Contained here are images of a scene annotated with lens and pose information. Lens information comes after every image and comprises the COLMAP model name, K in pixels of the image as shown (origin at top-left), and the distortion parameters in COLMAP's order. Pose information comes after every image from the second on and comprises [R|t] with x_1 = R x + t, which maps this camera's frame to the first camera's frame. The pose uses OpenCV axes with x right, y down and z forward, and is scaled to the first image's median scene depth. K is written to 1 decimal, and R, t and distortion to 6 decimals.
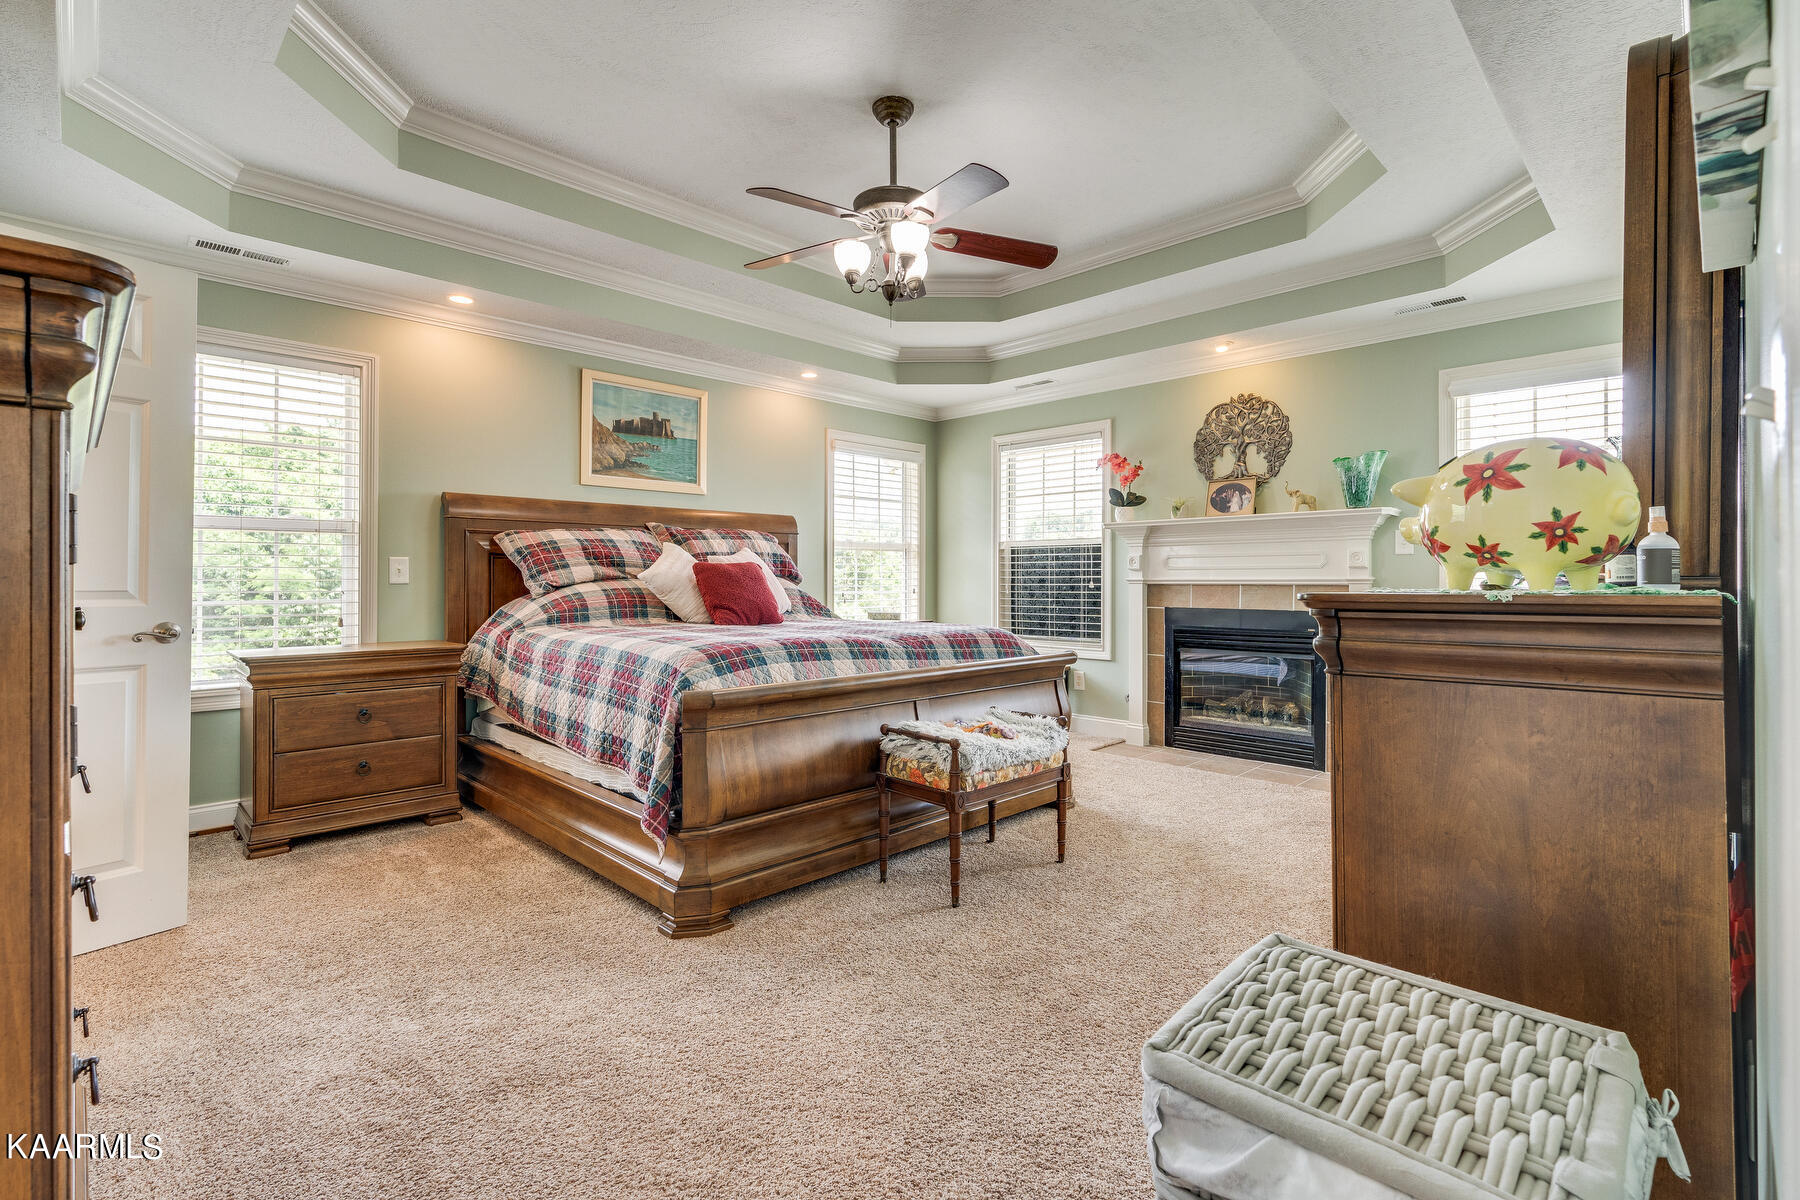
lens RADIAL K [[821.0, 0, 900.7], [0, 821.0, 585.6], [0, 0, 1]] dist [-0.001314, -0.000065]
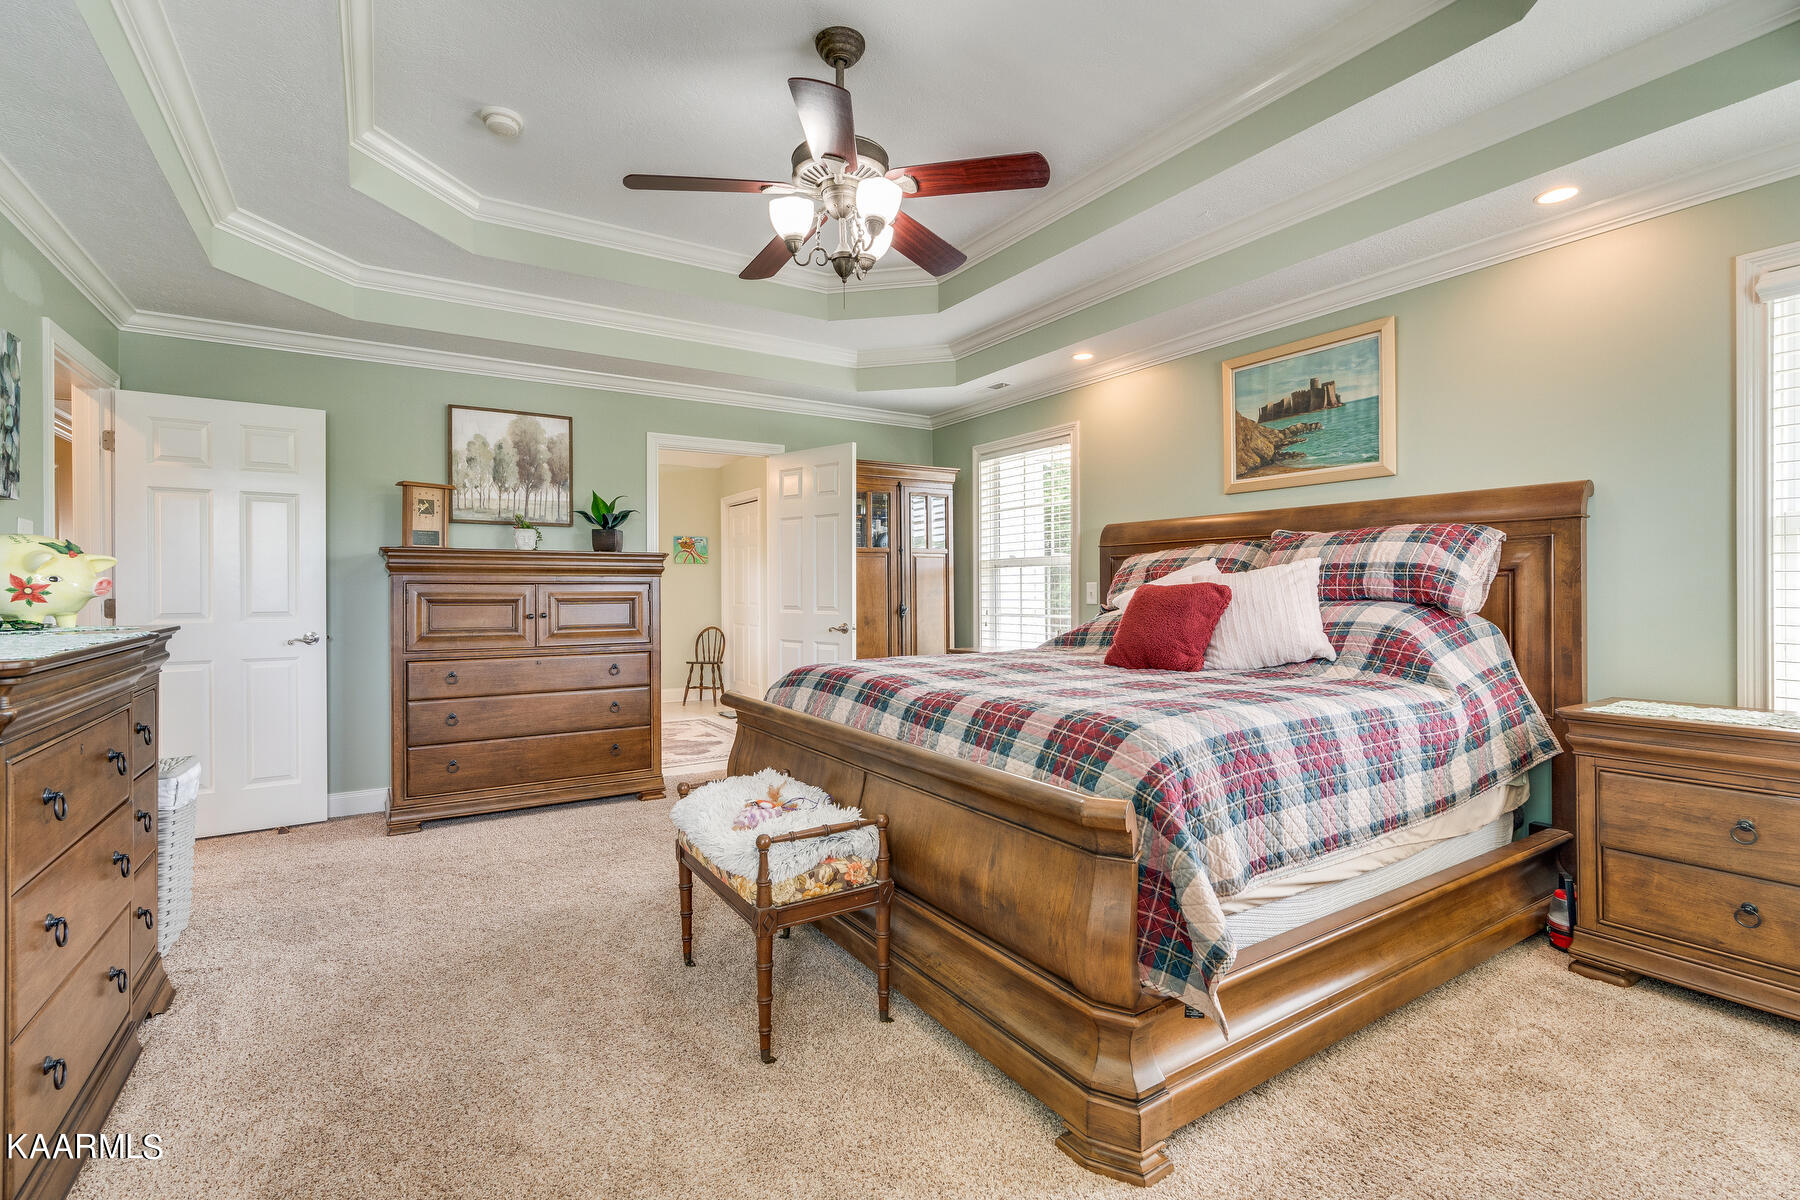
lens RADIAL K [[821.0, 0, 901.4], [0, 821.0, 592.5], [0, 0, 1]] dist [-0.001314, -0.000065]
pose [[-0.214694, 0.003178, -0.976676, 0.521316], [-0.003800, 0.999984, 0.004089, -0.020129], [0.976674, 0.004589, -0.214678, 0.821563]]
